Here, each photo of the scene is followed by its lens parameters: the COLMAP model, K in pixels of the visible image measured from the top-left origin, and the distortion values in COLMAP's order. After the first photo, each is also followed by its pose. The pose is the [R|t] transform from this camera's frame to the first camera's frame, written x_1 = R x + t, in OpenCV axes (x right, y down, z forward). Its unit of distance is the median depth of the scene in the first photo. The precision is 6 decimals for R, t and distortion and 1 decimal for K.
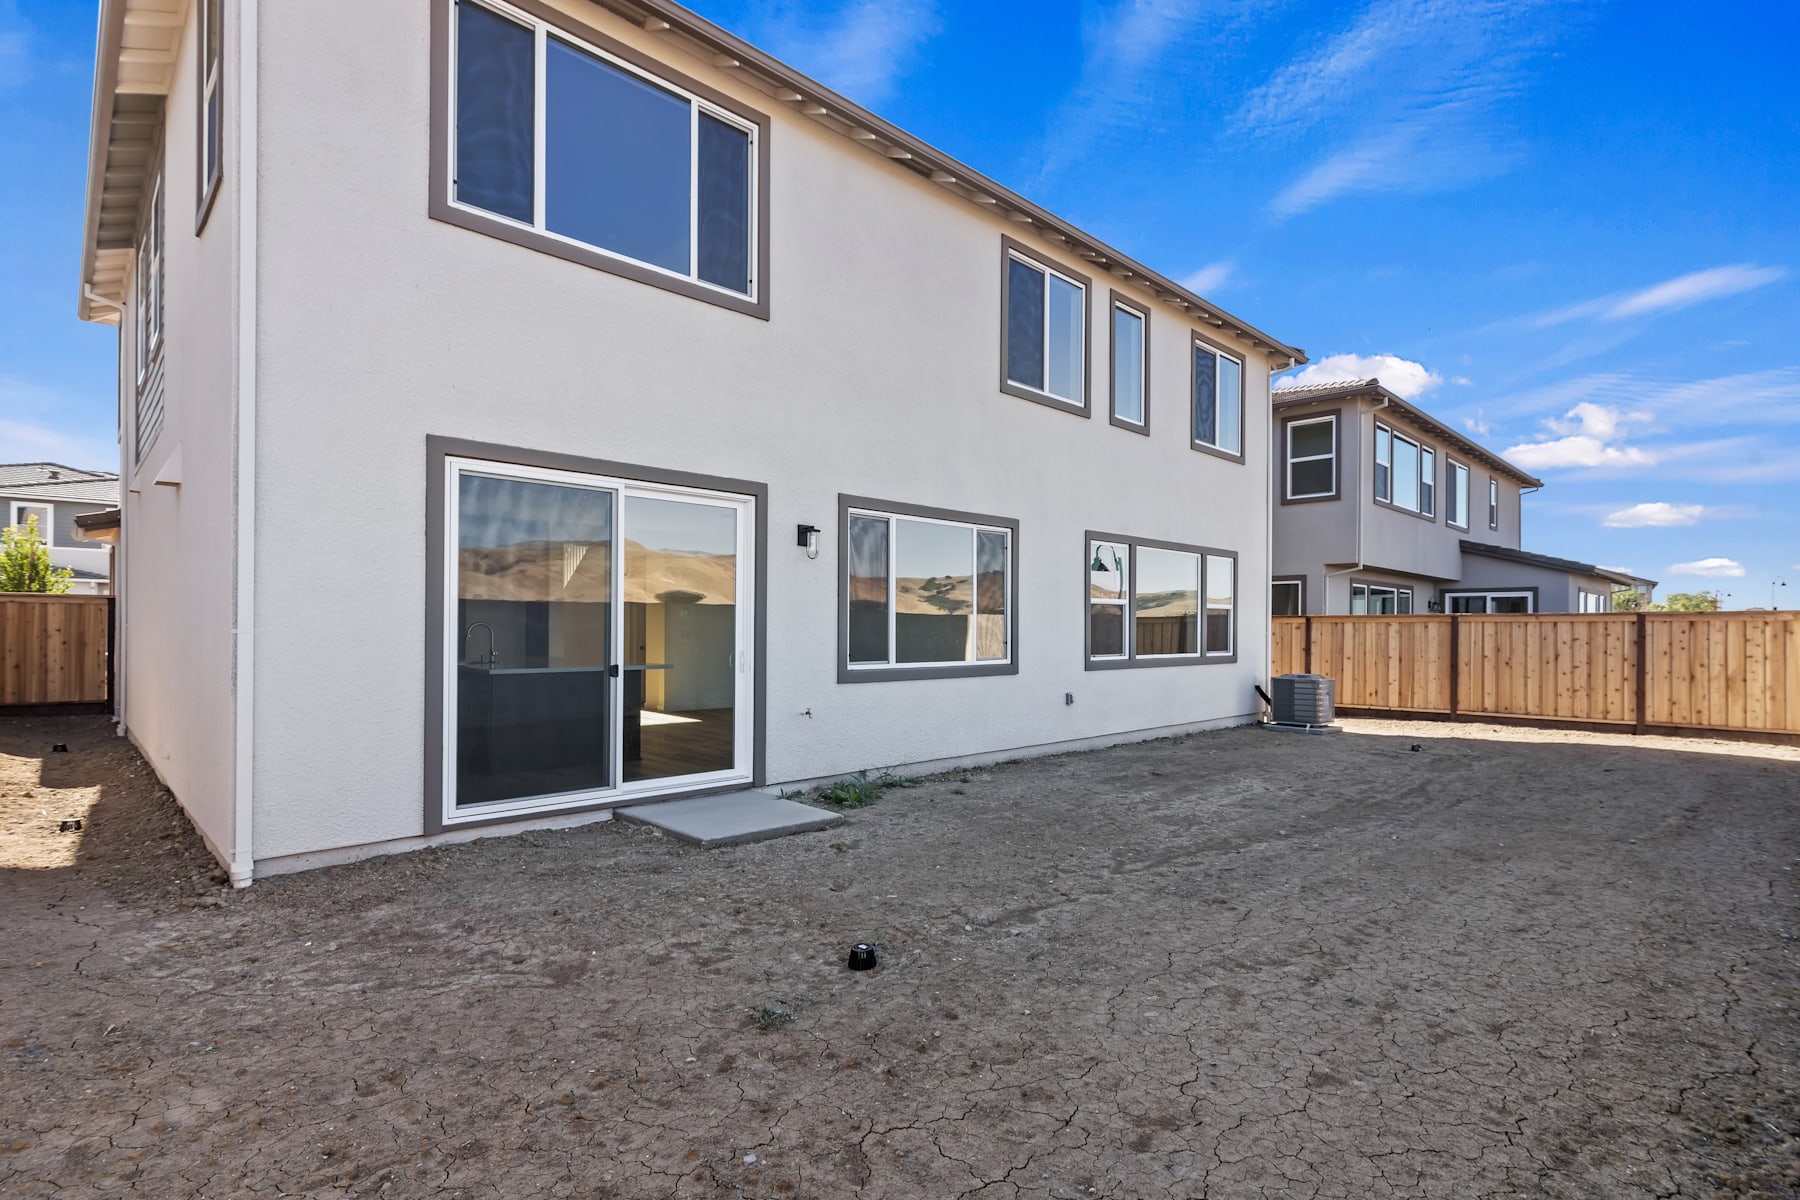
lens RADIAL K [[877.9, 0, 926.9], [0, 877.9, 628.5], [0, 0, 1]] dist [-0.007805, 0.001681]
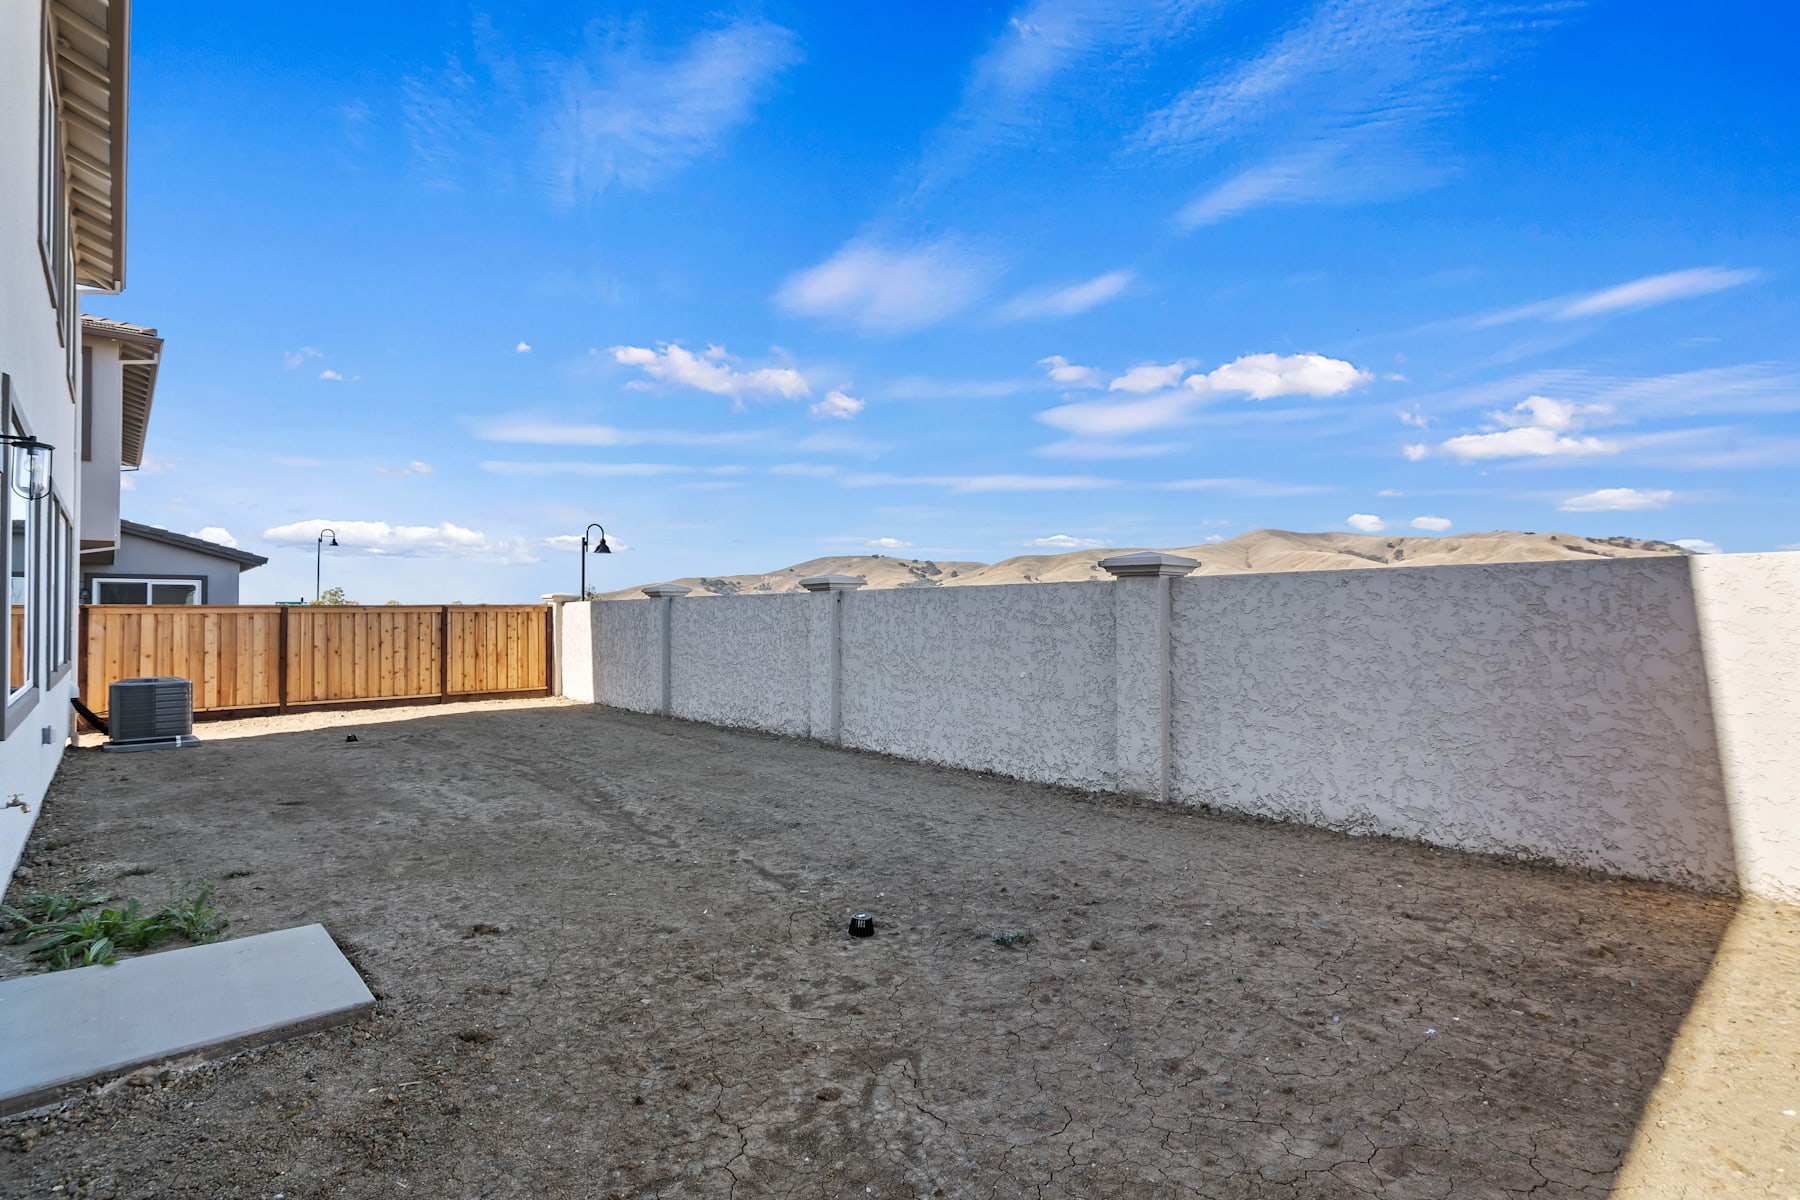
lens RADIAL K [[877.9, 0, 887.3], [0, 877.9, 657.9], [0, 0, 1]] dist [-0.007805, 0.001681]
pose [[0.055264, -0.055598, 0.996923, -1.021567], [0.005206, 0.998451, 0.055395, -0.024469], [-0.998458, 0.002129, 0.055468, 0.790224]]
